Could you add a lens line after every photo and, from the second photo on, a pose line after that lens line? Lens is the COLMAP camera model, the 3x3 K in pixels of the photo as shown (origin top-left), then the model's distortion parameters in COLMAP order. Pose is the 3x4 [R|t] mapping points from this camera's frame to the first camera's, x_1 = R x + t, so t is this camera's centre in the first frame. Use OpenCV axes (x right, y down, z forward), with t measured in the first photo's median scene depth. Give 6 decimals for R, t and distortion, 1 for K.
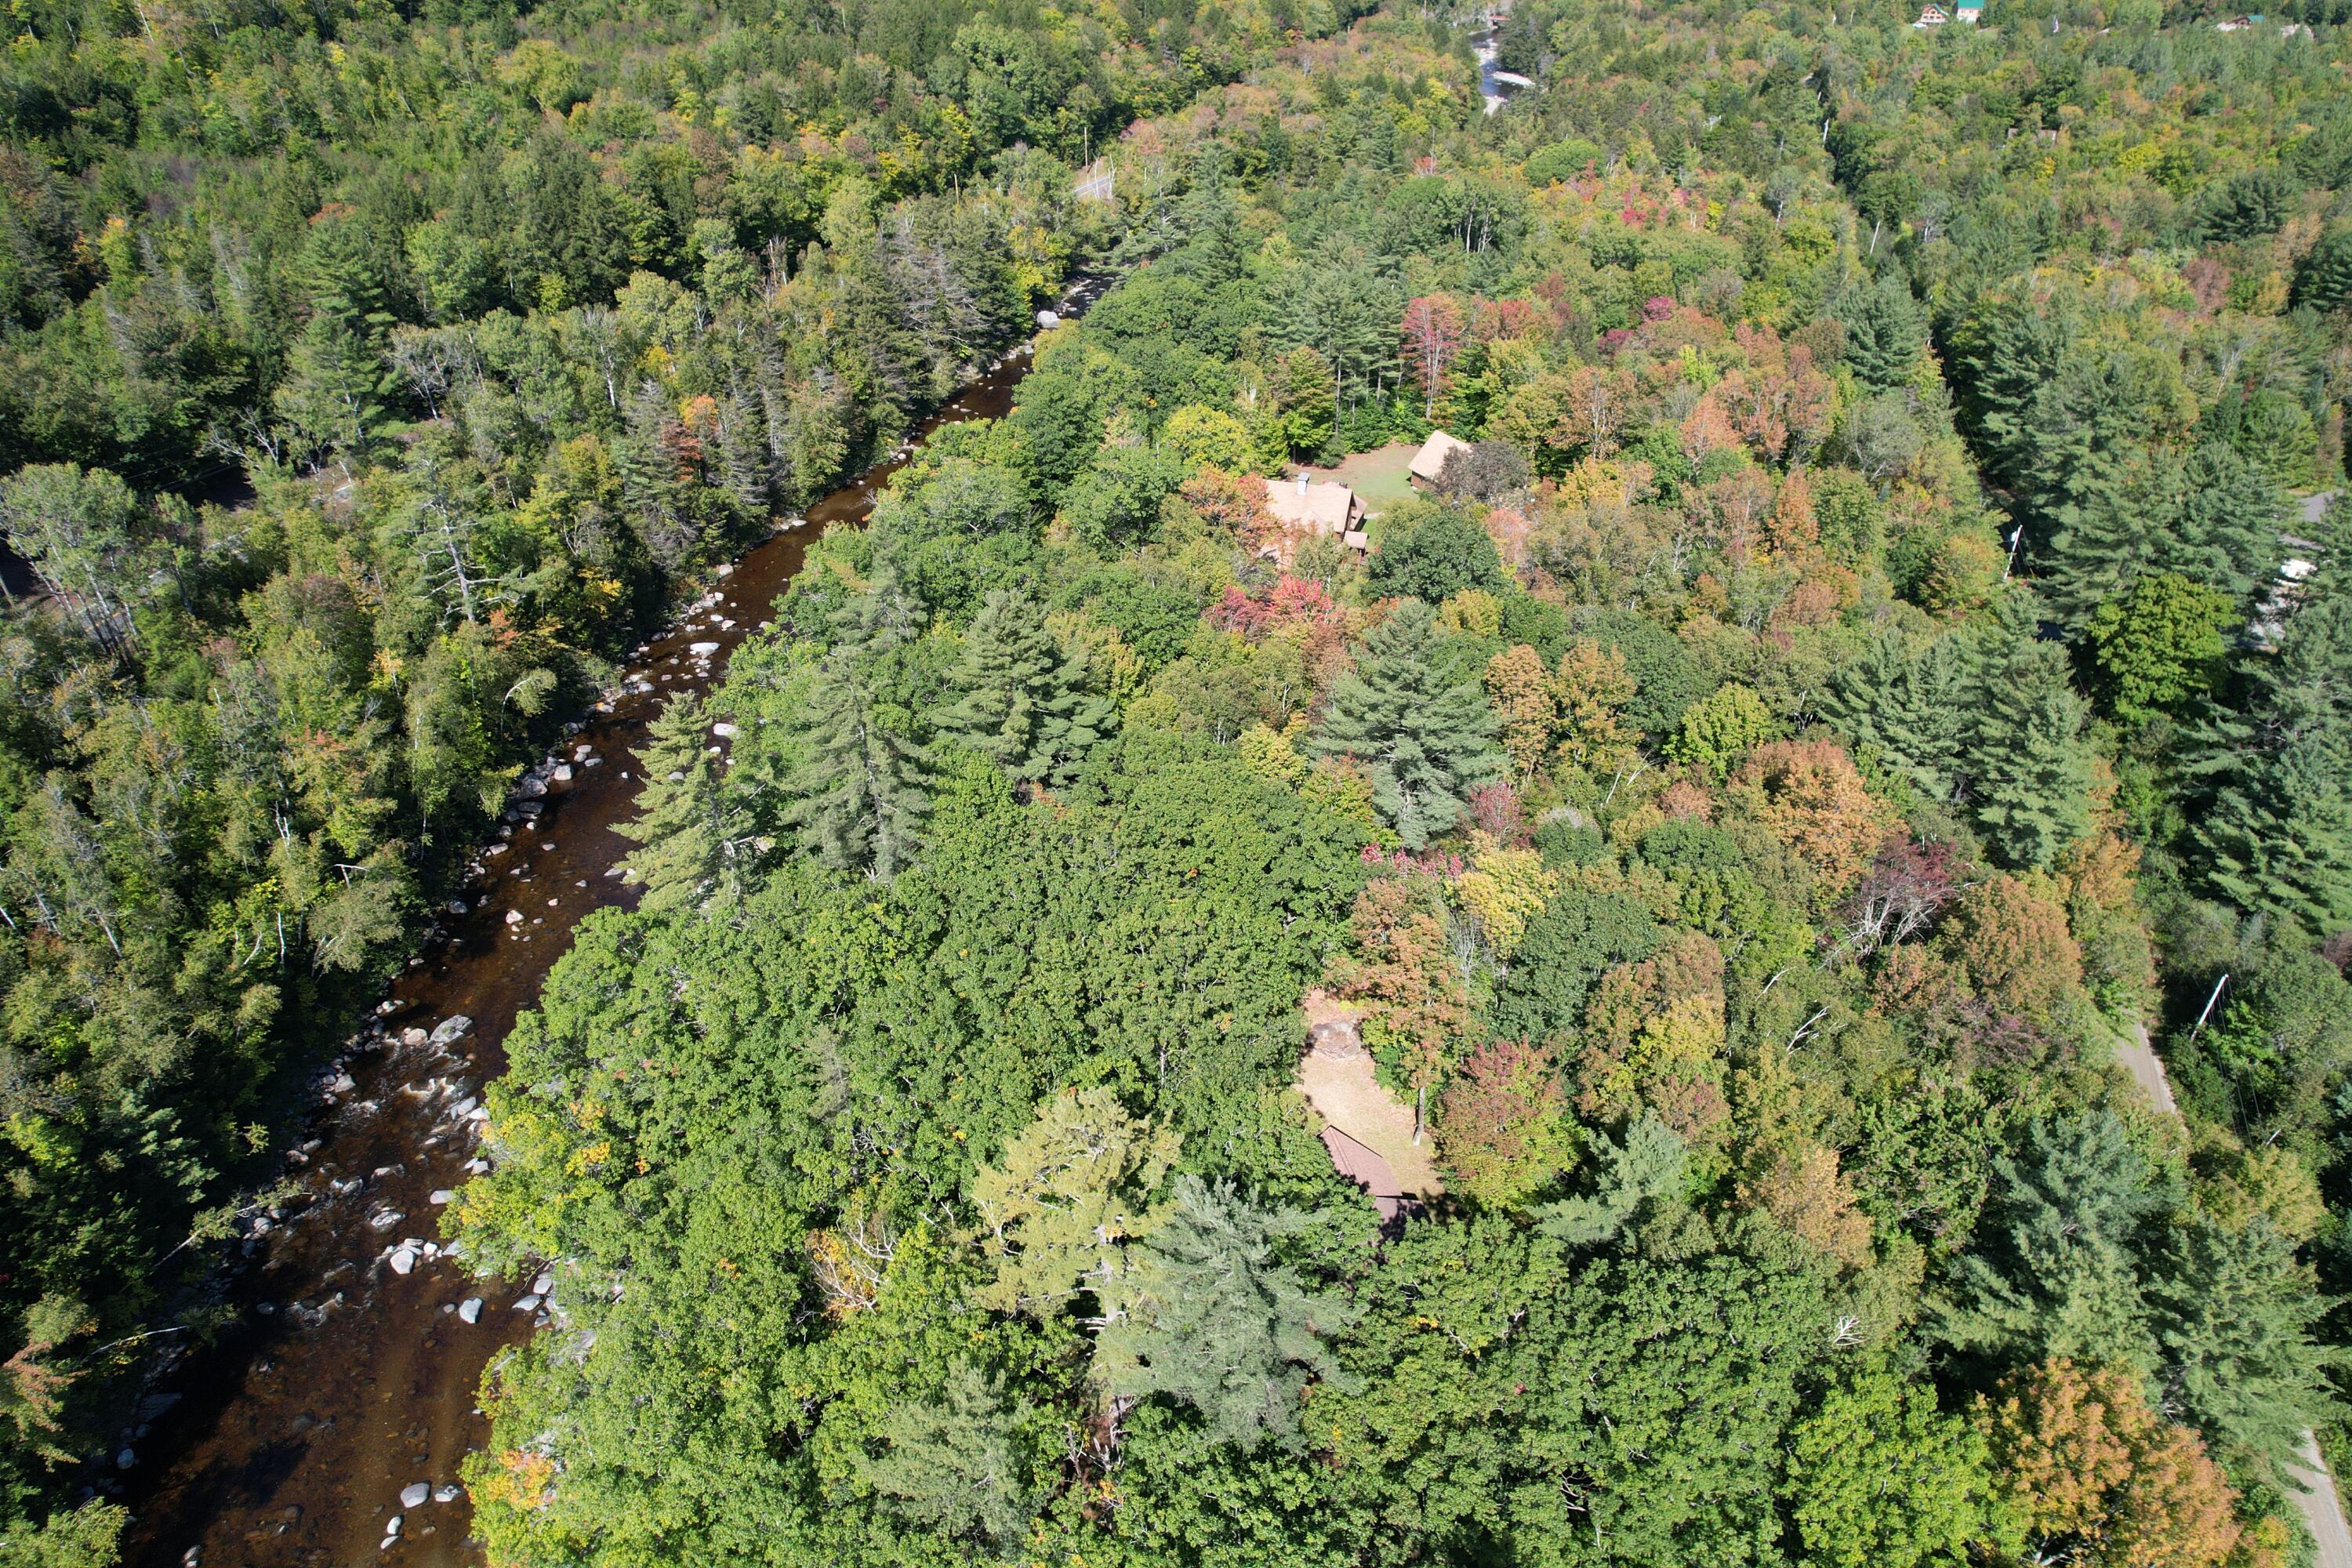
lens RADIAL K [[1505.3, 0, 1176.0], [0, 1505.3, 784.0], [0, 0, 1]] dist [-0.077205, 0.067650]
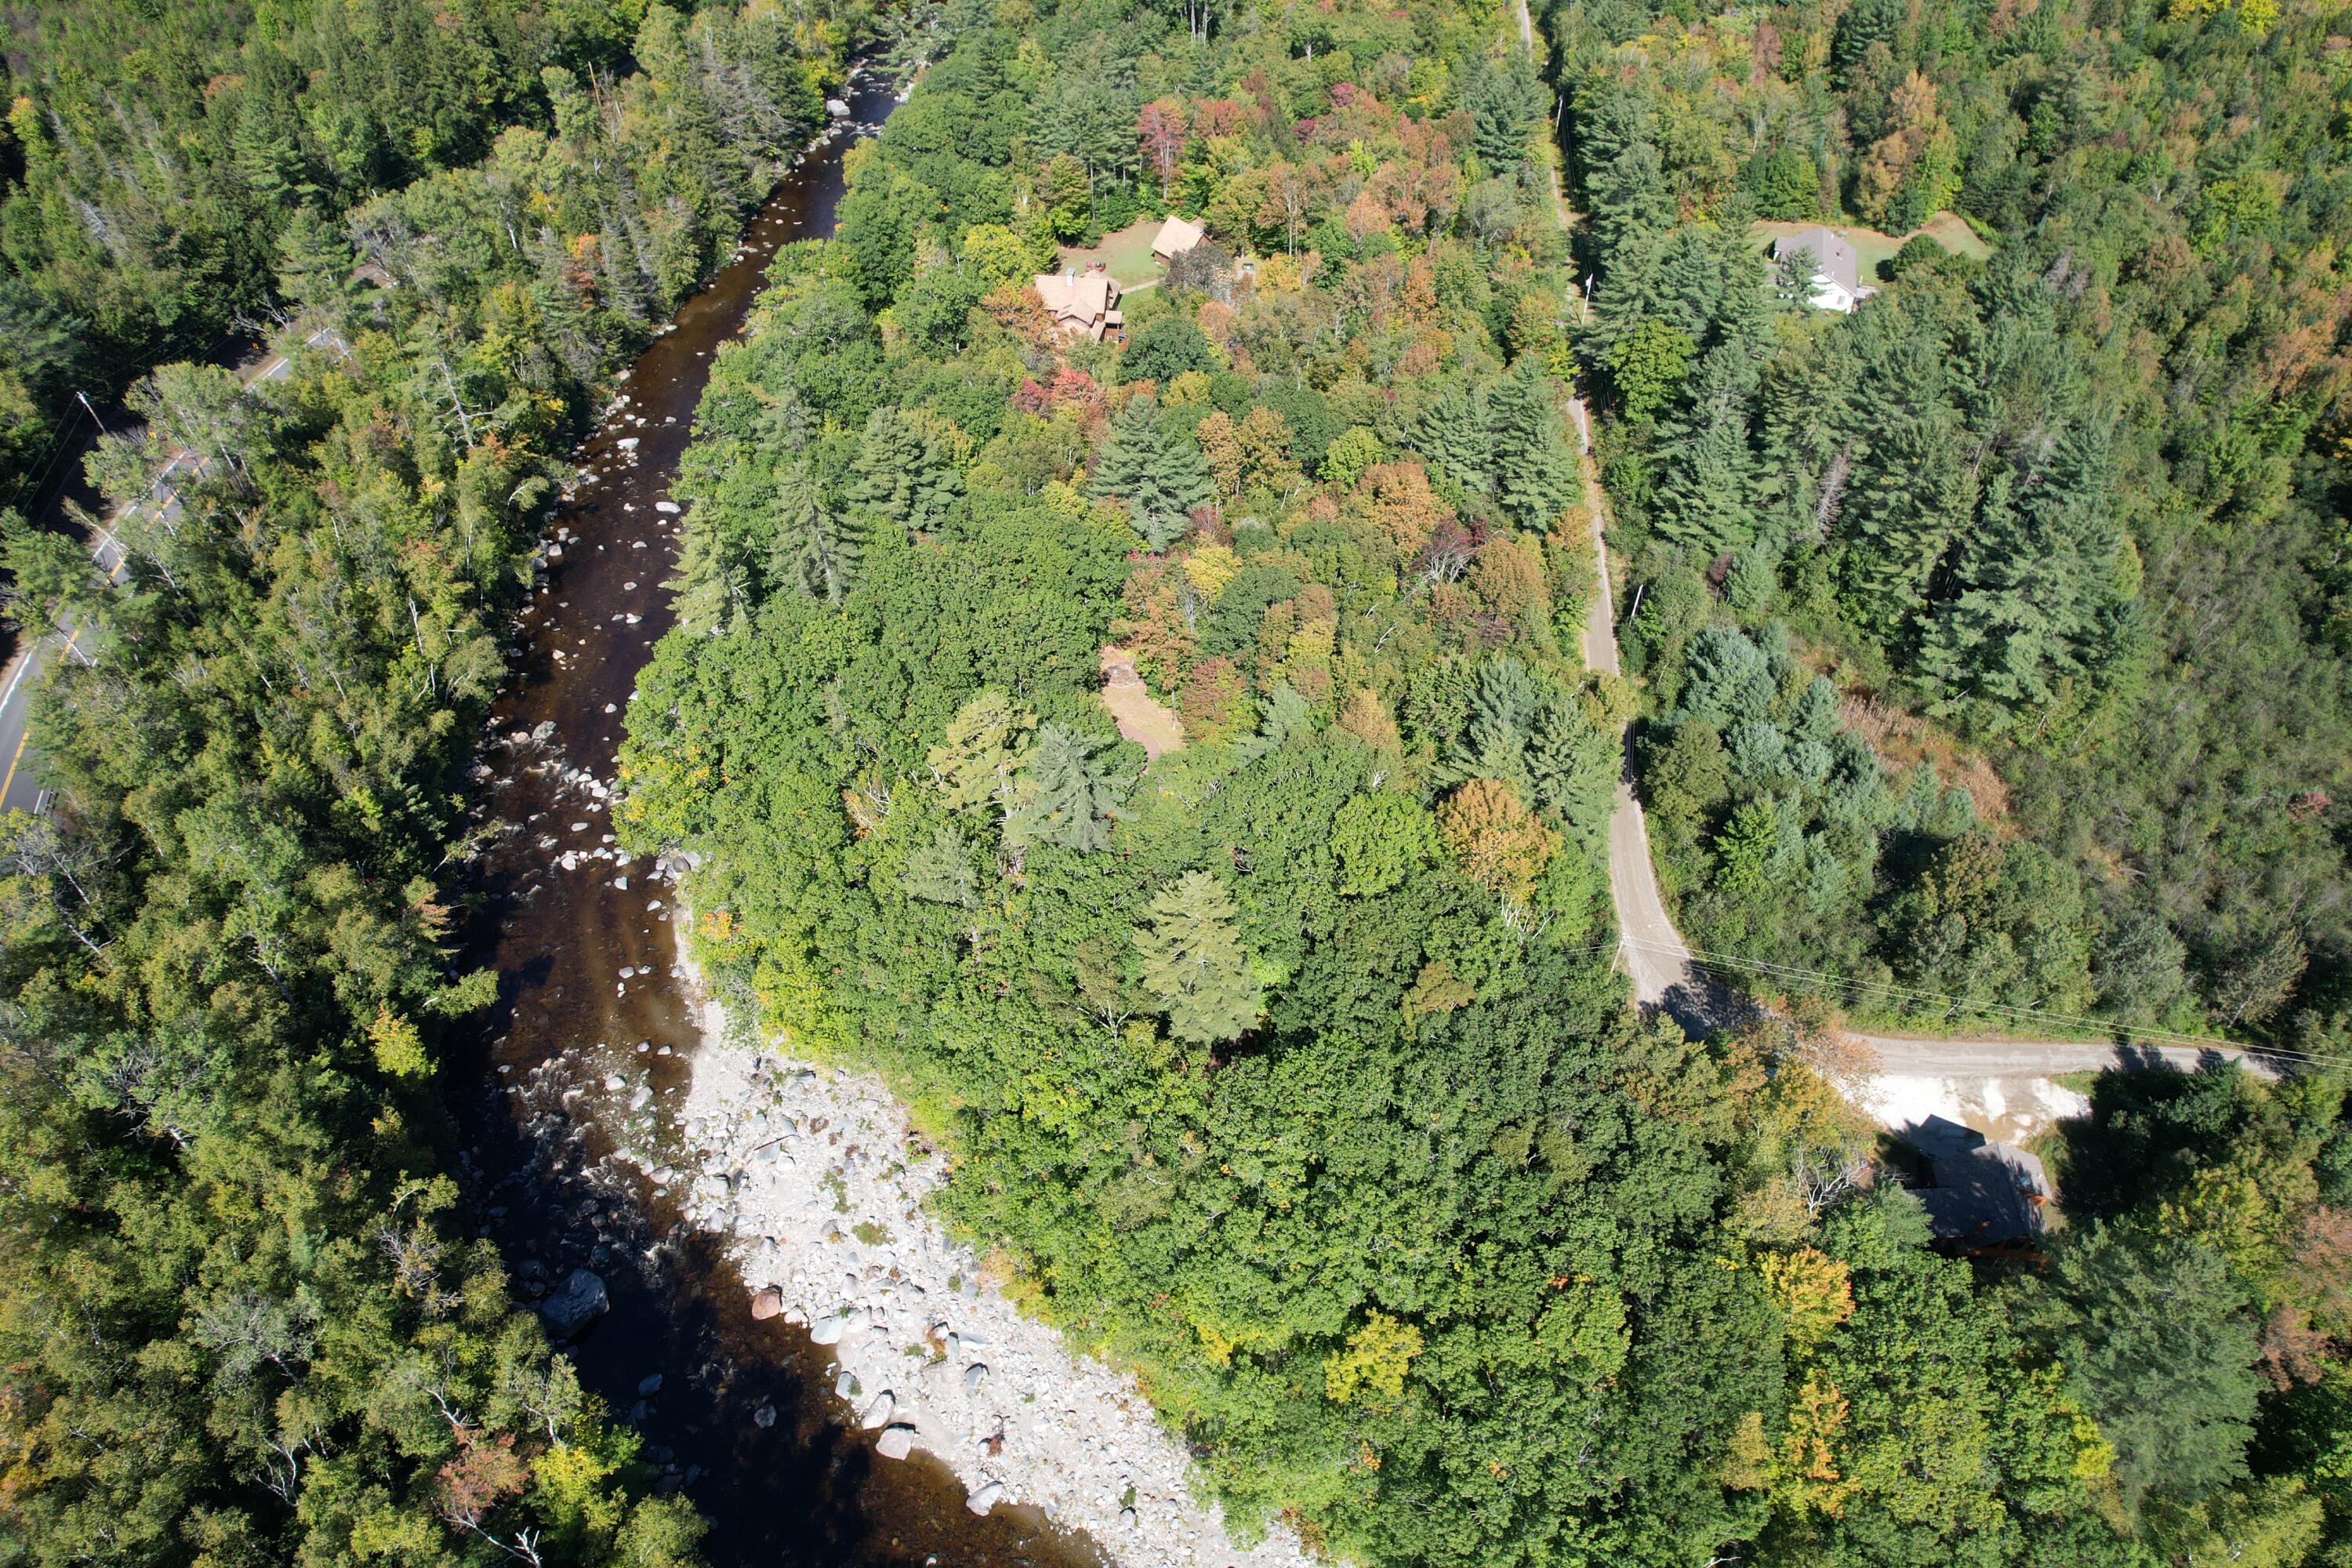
lens RADIAL K [[1505.3, 0, 1176.0], [0, 1505.3, 784.0], [0, 0, 1]] dist [-0.077205, 0.067650]
pose [[0.987932, -0.107370, 0.111636, -0.024272], [0.083068, 0.975605, 0.203212, -0.031490], [-0.130731, -0.191486, 0.972750, -0.501654]]
